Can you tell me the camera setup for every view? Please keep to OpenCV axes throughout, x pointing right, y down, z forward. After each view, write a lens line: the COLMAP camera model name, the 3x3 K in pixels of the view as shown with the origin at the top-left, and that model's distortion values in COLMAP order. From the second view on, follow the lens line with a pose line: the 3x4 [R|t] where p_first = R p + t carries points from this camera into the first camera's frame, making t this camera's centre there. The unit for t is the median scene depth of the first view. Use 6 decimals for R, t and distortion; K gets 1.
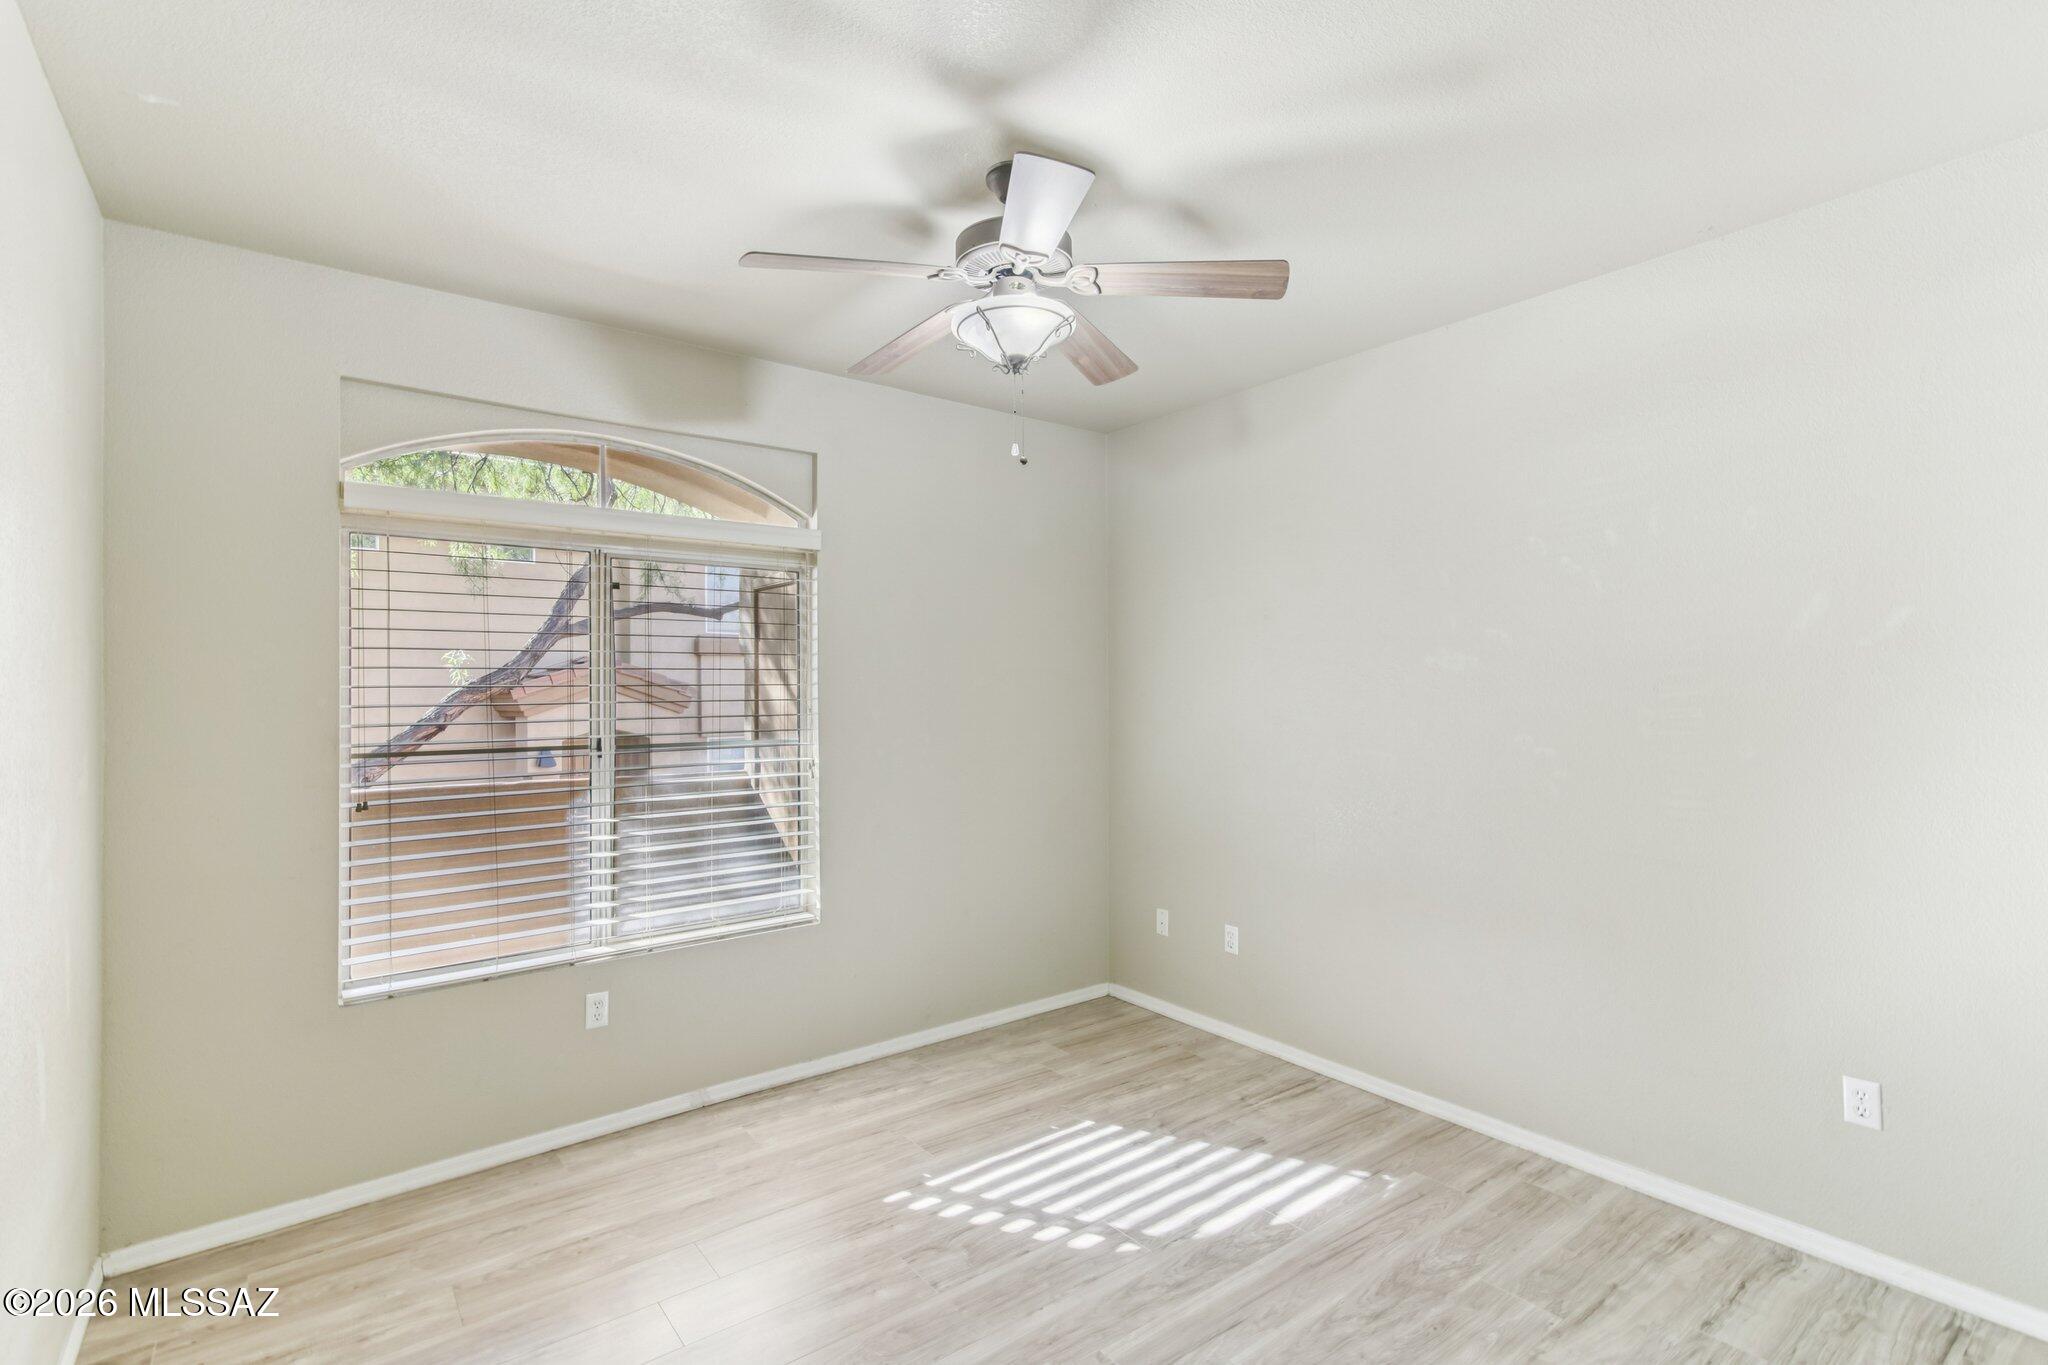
lens RADIAL K [[959.7, 0, 1024.0], [0, 959.7, 682.5], [0, 0, 1]] dist [-0.012054, -0.000863]
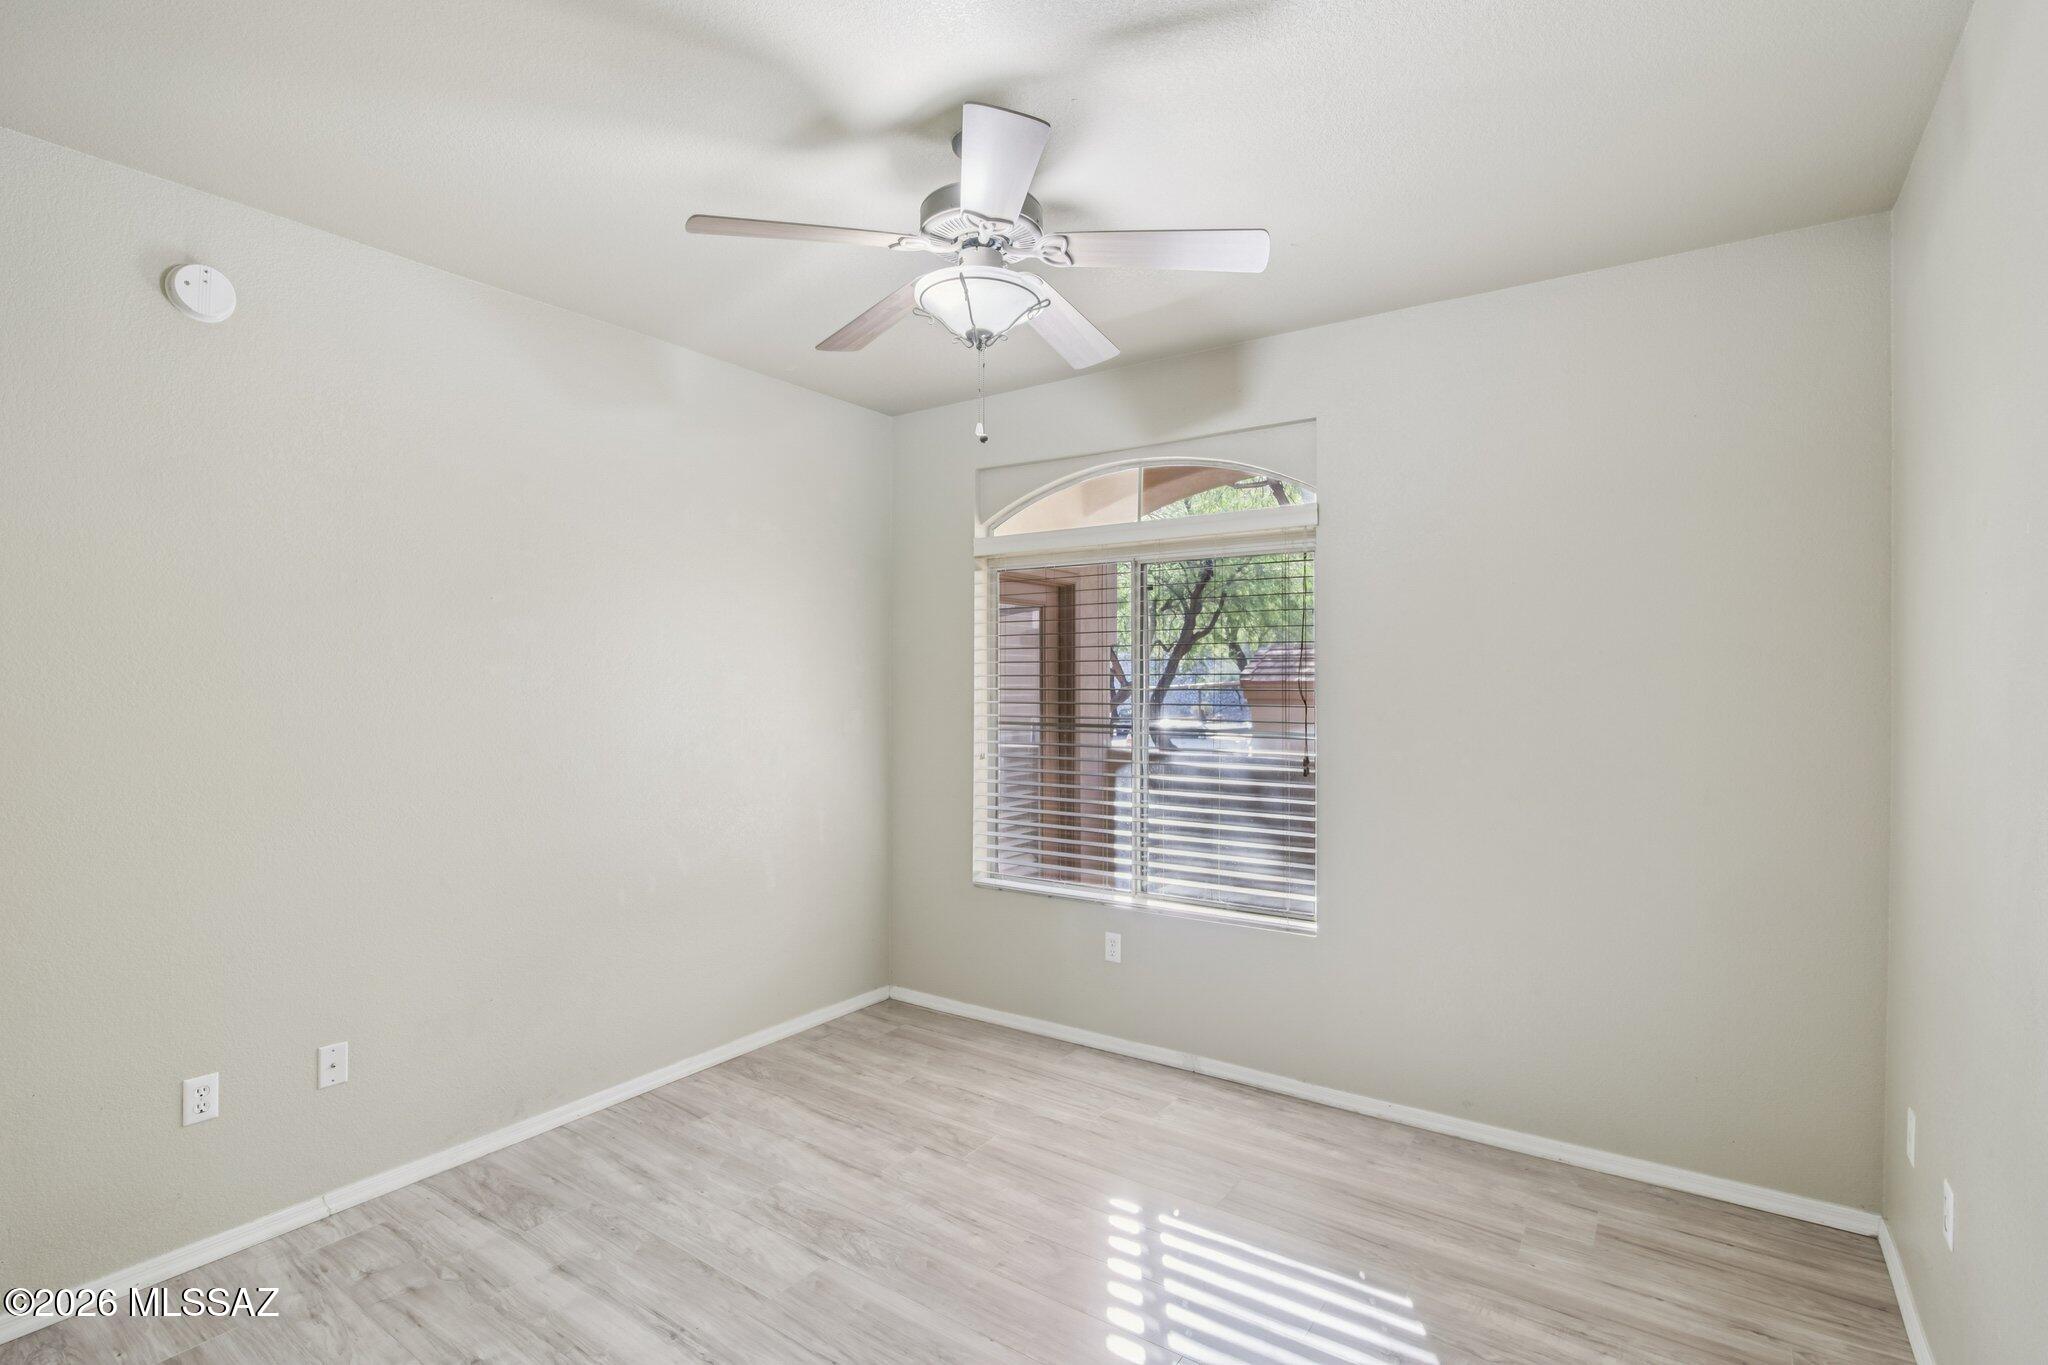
lens RADIAL K [[959.7, 0, 1024.0], [0, 959.7, 682.5], [0, 0, 1]] dist [-0.012054, -0.000863]
pose [[0.296014, 0.012018, -0.955108, 0.616854], [0.006289, 0.999875, 0.014530, -0.005597], [0.955163, -0.010308, 0.295901, 0.506859]]
